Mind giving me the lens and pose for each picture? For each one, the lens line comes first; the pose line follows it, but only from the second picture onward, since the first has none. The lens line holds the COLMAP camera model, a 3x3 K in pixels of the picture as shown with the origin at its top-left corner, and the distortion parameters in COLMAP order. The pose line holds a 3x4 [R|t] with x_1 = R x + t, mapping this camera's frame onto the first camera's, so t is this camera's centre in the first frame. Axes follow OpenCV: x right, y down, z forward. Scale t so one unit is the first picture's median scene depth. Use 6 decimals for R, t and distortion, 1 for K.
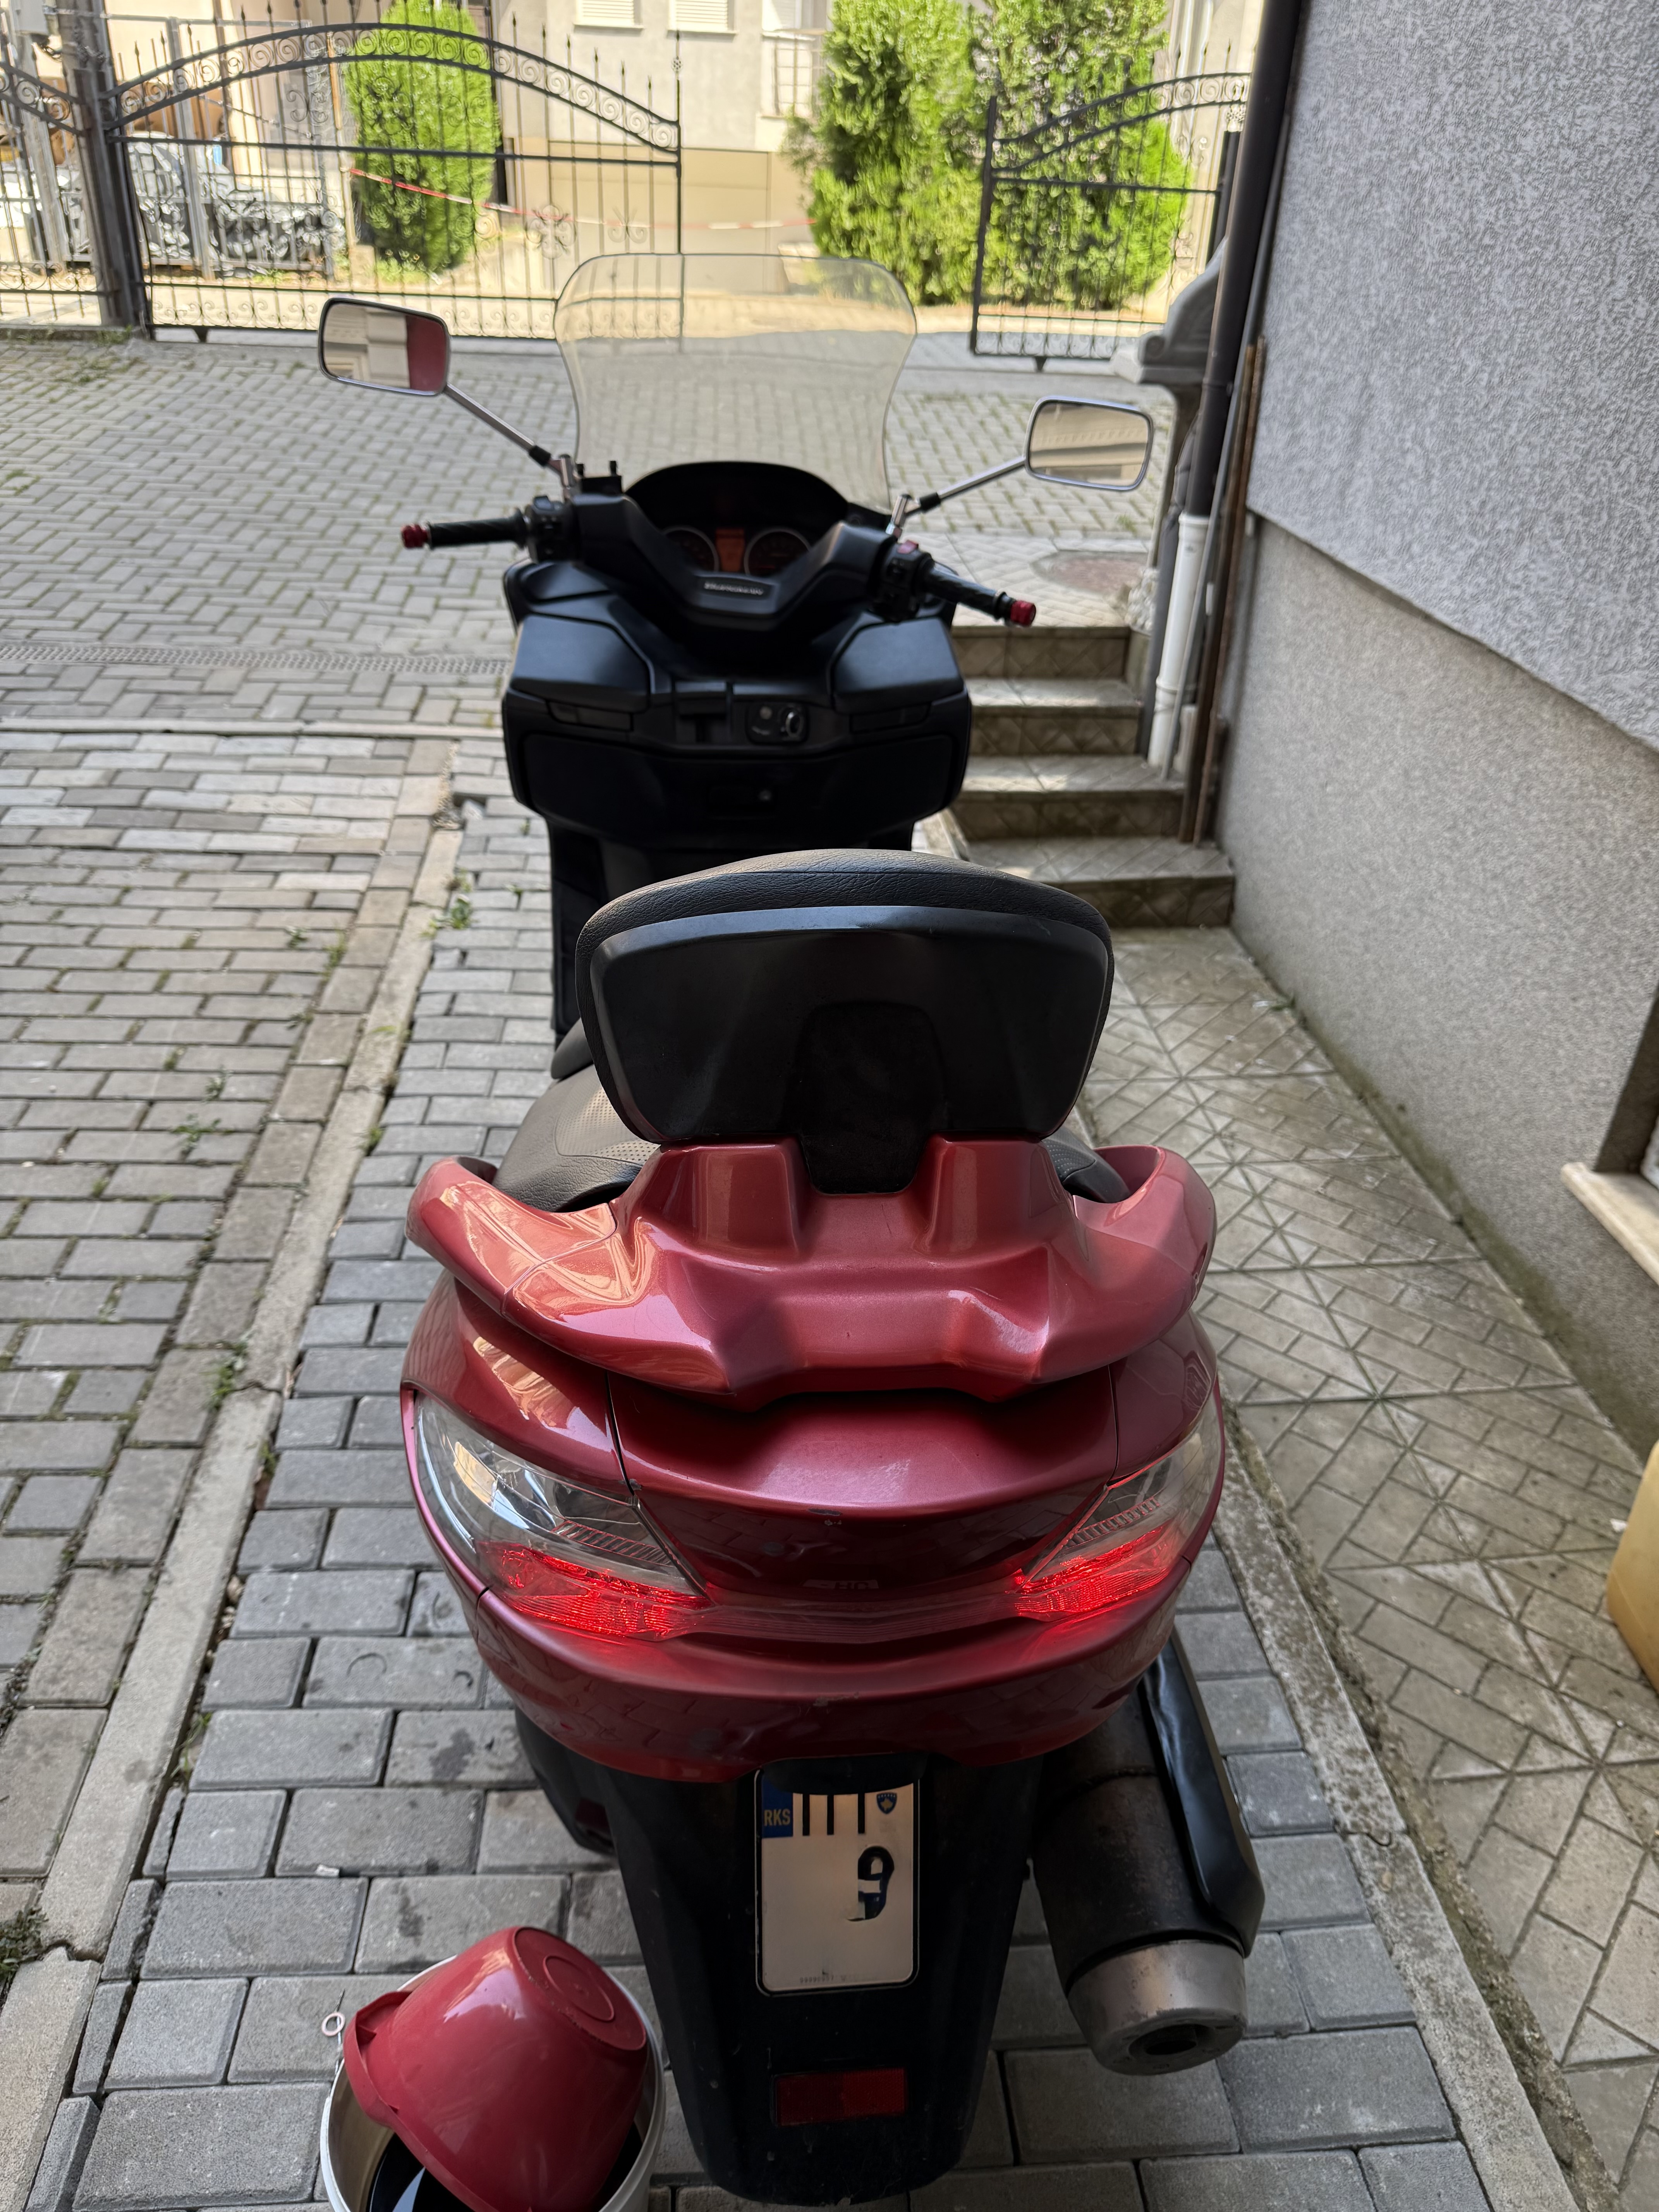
lens RADIAL K [[1619.0, 0, 841.9], [0, 1619.0, 1104.1], [0, 0, 1]] dist [0.007997, -0.012019]
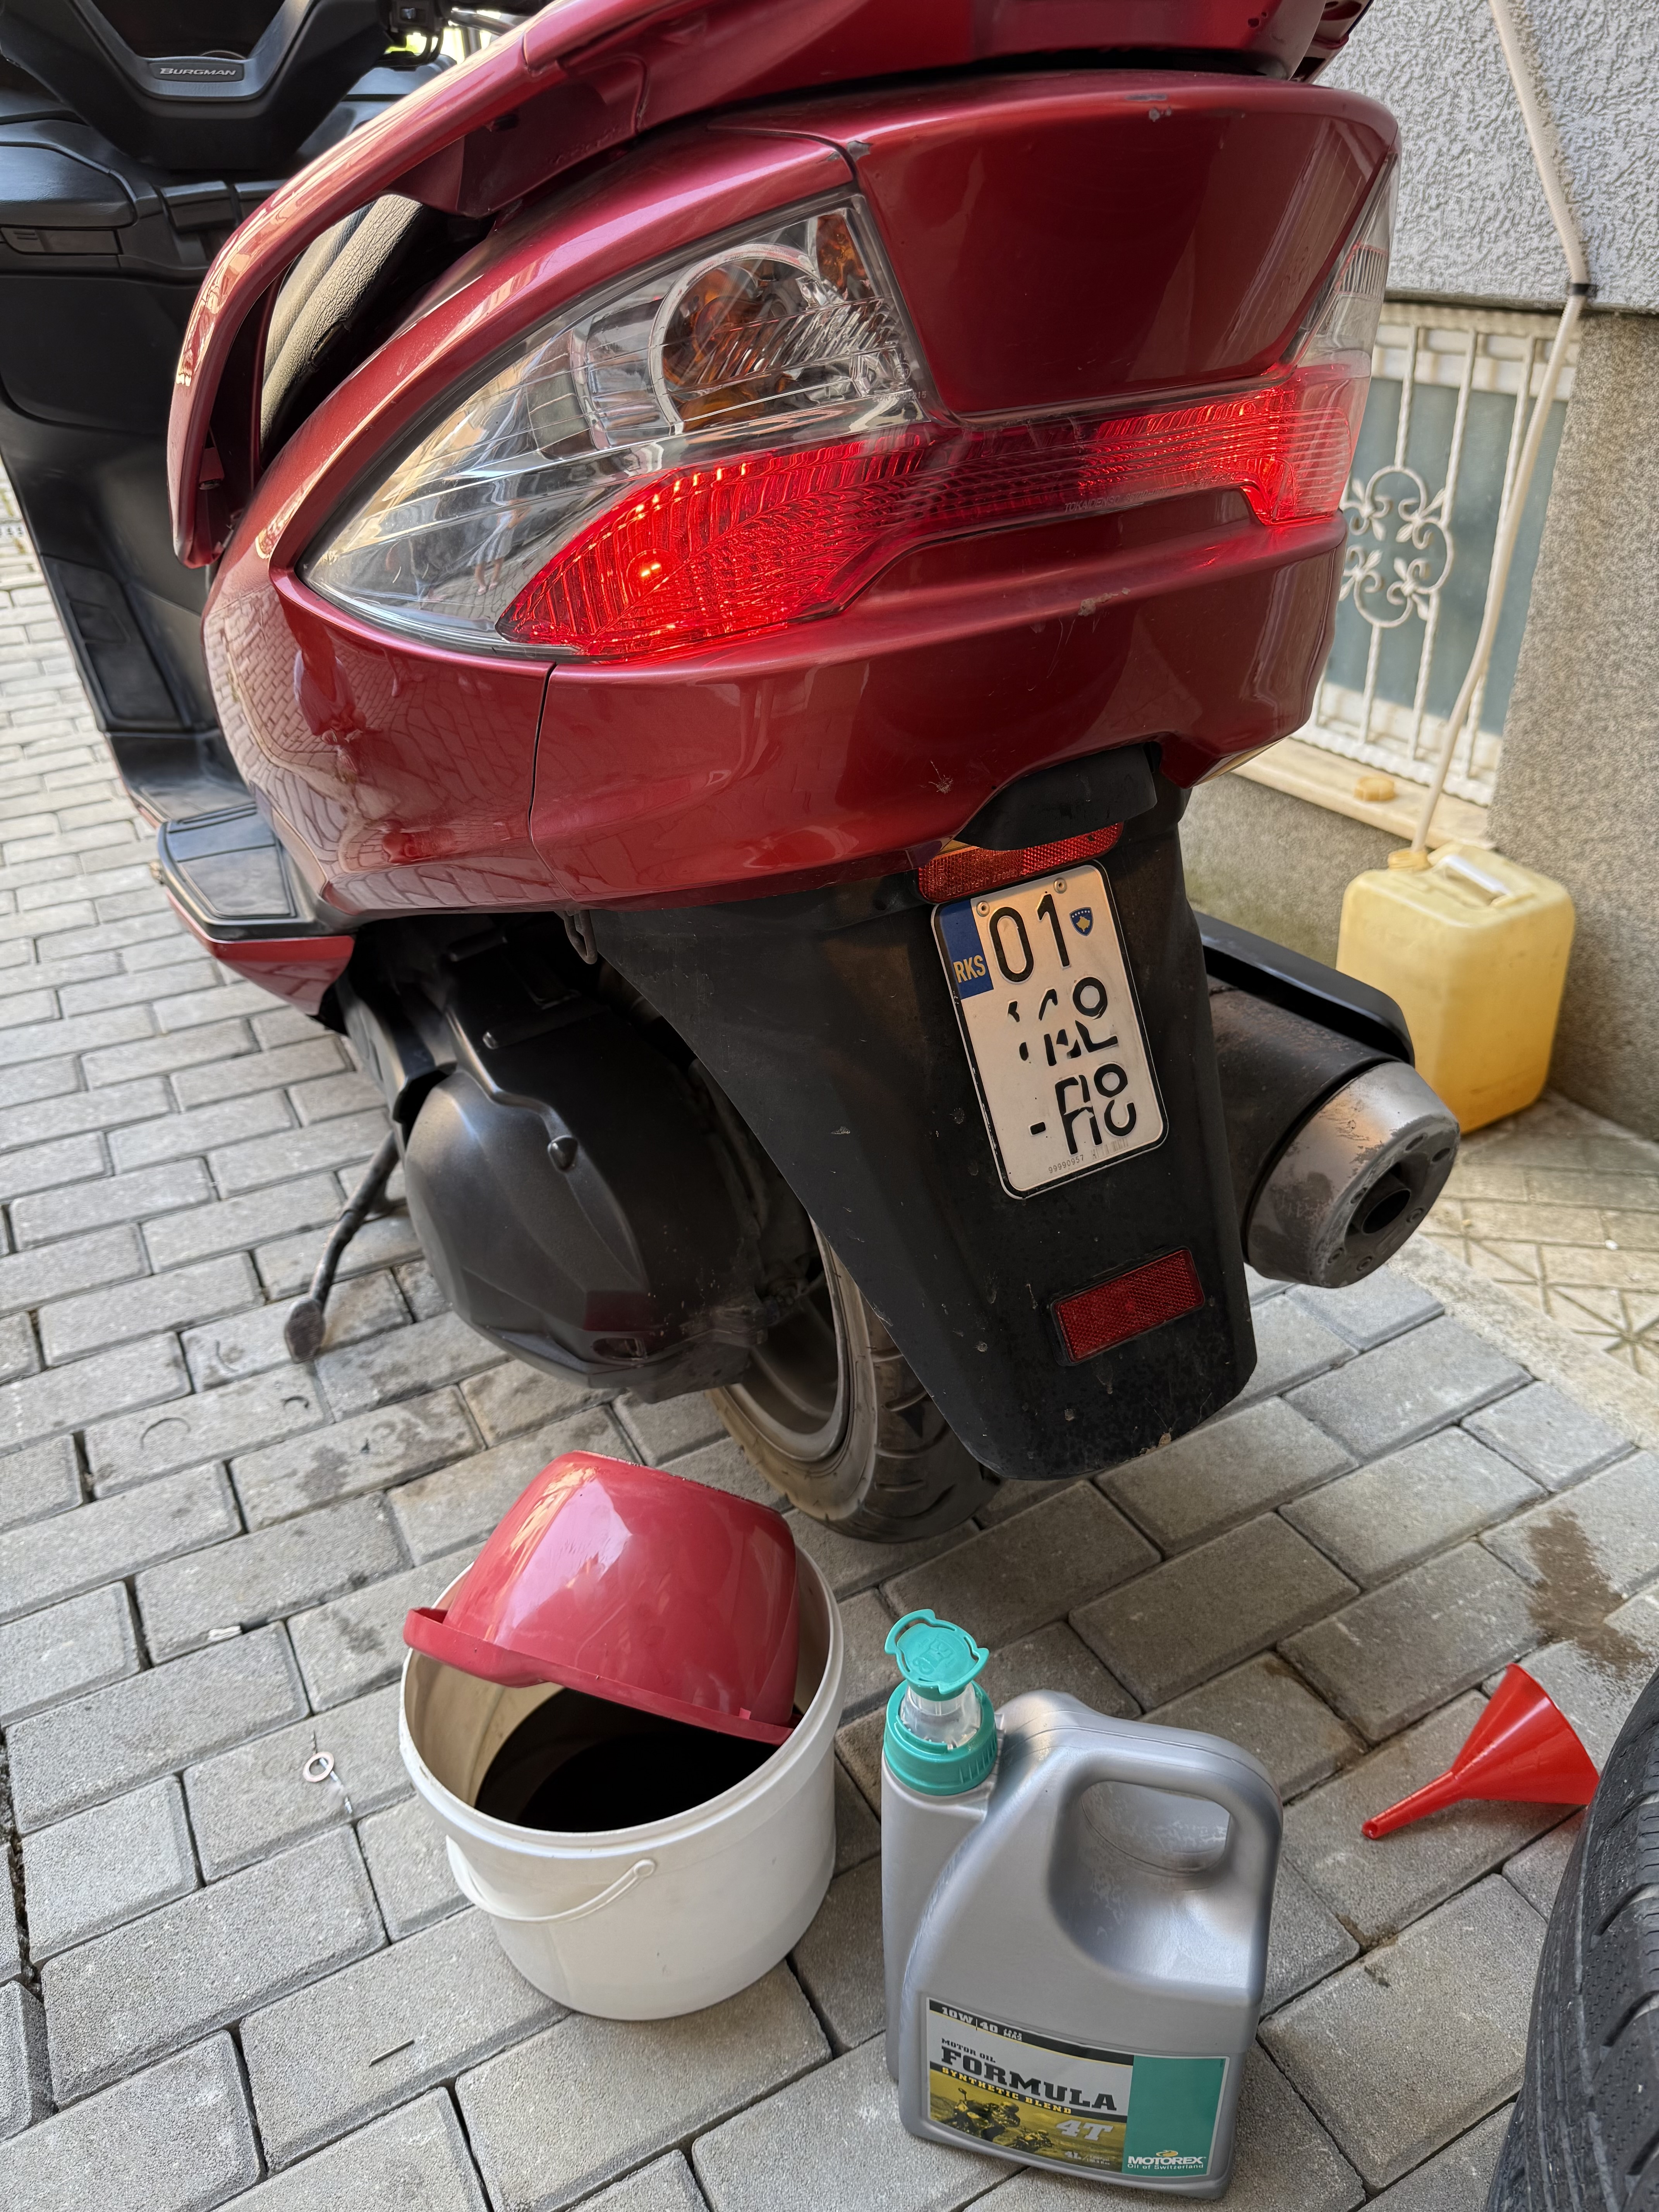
lens RADIAL K [[1619.0, 0, 825.8], [0, 1619.0, 1116.3], [0, 0, 1]] dist [0.007997, -0.012019]
pose [[0.907870, -0.290753, 0.302051, -0.209540], [0.285863, 0.956306, 0.061322, 0.262504], [-0.306683, 0.030673, 0.951317, 0.177622]]
